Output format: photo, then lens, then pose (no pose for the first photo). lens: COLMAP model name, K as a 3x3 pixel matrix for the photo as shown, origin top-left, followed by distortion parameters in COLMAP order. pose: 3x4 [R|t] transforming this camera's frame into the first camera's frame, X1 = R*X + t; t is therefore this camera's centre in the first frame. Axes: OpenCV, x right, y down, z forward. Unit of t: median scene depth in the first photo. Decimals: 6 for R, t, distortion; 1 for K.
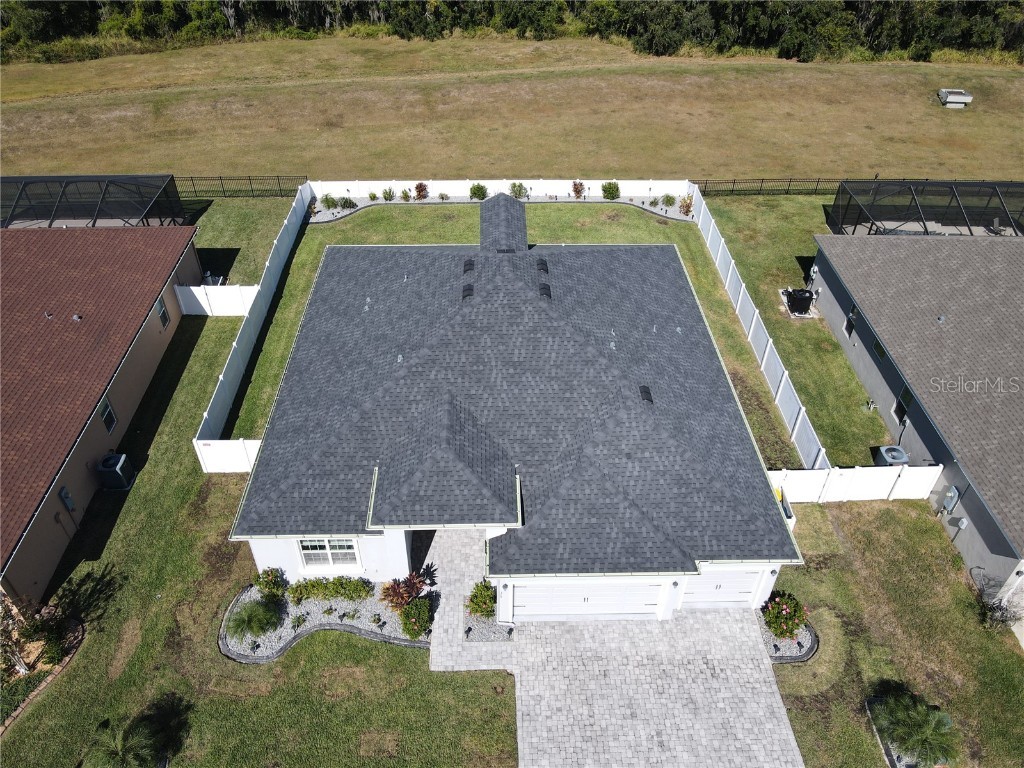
lens RADIAL K [[749.6, 0, 507.9], [0, 749.6, 390.2], [0, 0, 1]] dist [0.010951, 0.005802]
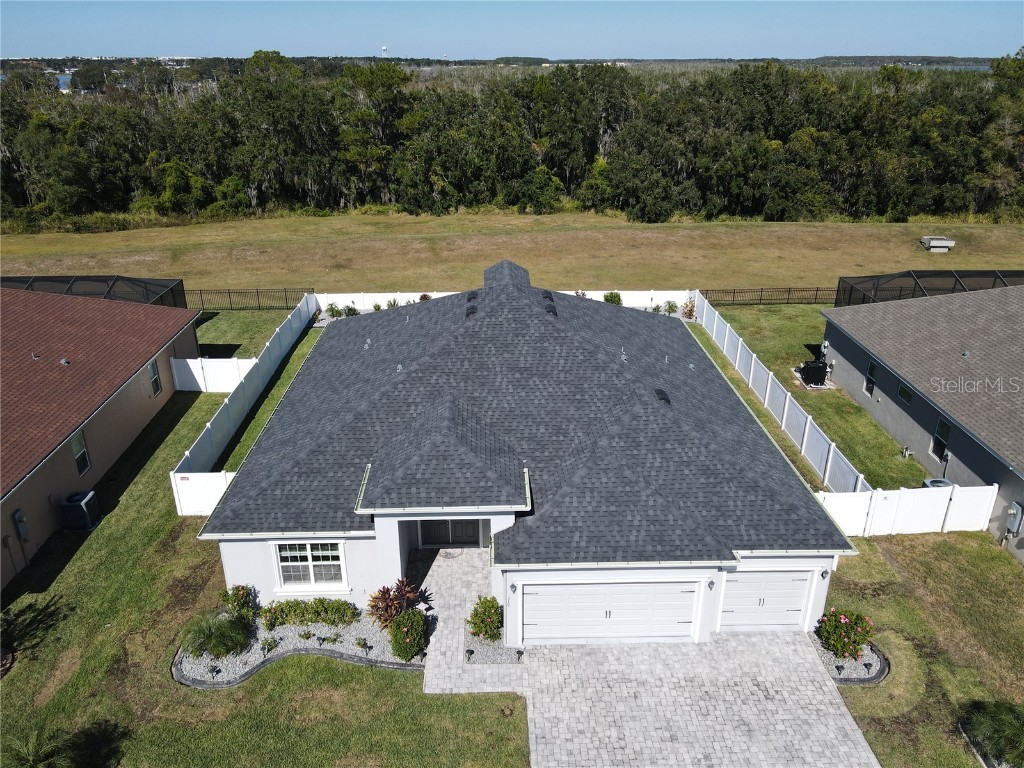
lens RADIAL K [[760.5, 0, 507.5], [0, 760.5, 390.4], [0, 0, 1]] dist [0.015774, 0.008526]
pose [[0.999952, -0.009217, -0.003374, -0.004357], [0.007912, 0.960349, -0.278687, 0.244277], [0.005809, 0.278647, 0.960376, 0.085084]]
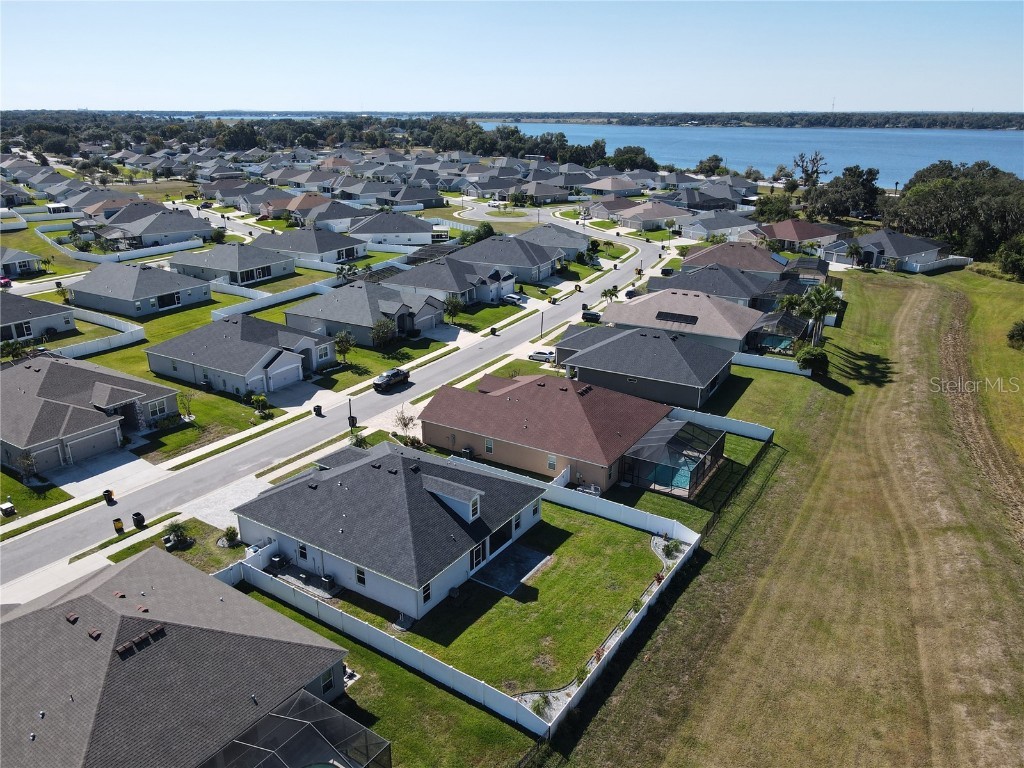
lens RADIAL K [[757.1, 0, 509.4], [0, 757.1, 382.1], [0, 0, 1]] dist [0.003541, 0.012947]
pose [[-0.564627, 0.269742, -0.780023, 1.517470], [-0.530715, 0.605134, 0.593426, -1.831841], [0.632090, 0.749035, -0.198519, 1.525056]]
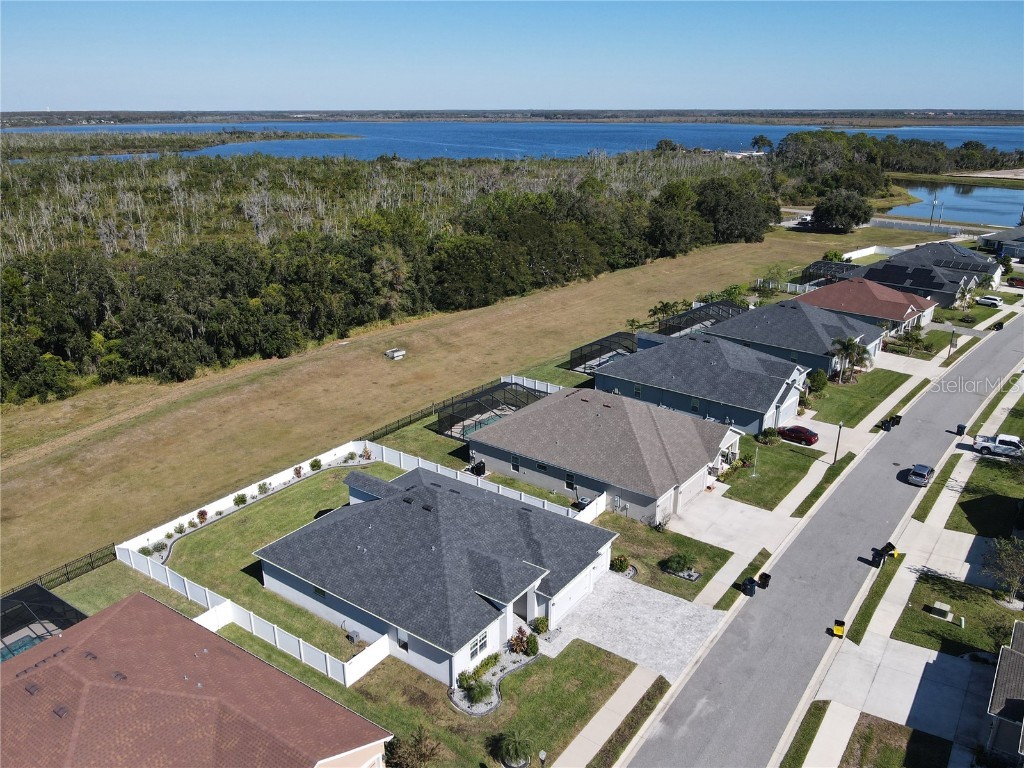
lens RADIAL K [[775.5, 0, 508.0], [0, 775.5, 388.8], [0, 0, 1]] dist [-0.005692, -0.000428]
pose [[0.603851, -0.279993, 0.746303, -1.313930], [0.512303, 0.853616, -0.094262, -0.100395], [-0.610664, 0.439253, 0.658898, -0.539623]]
